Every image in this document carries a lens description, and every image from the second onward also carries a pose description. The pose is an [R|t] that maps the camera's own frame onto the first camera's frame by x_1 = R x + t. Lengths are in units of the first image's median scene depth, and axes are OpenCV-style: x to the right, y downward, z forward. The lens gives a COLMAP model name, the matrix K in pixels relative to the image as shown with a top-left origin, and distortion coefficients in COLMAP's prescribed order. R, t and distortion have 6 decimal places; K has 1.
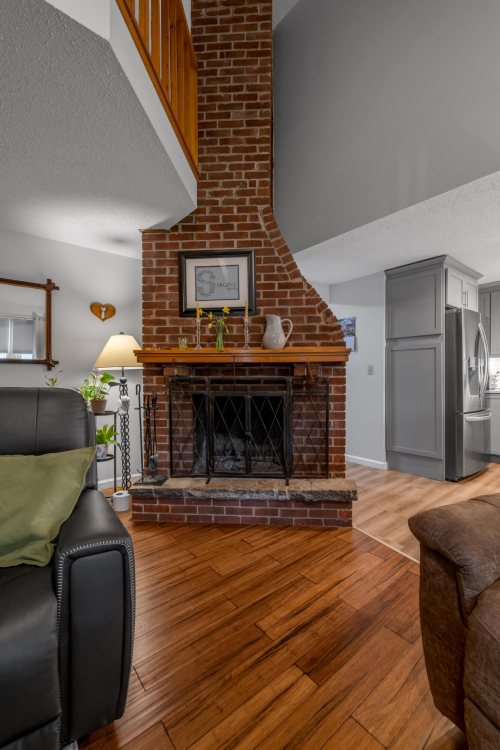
lens RADIAL K [[307.2, 0, 249.1], [0, 307.2, 376.6], [0, 0, 1]] dist [0.001372, -0.000100]
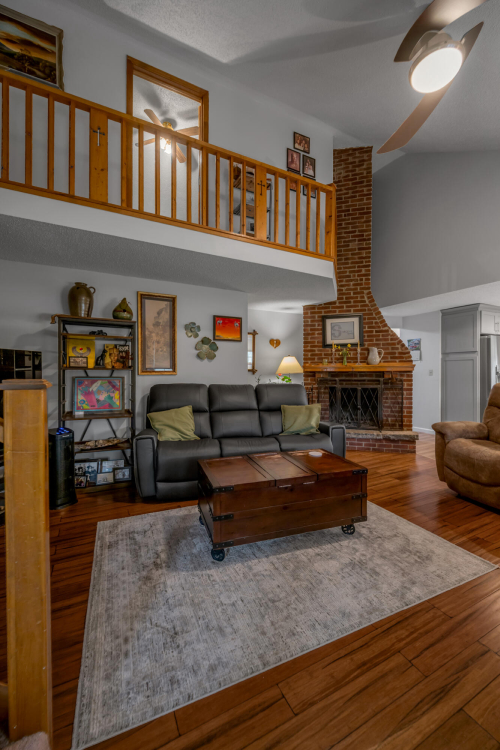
lens RADIAL K [[307.2, 0, 249.1], [0, 307.2, 374.5], [0, 0, 1]] dist [0.001372, -0.000100]
pose [[0.980764, -0.000475, -0.195197, -0.308198], [0.001808, 0.999976, 0.006655, -0.036997], [0.195189, -0.006880, 0.980742, -1.067520]]
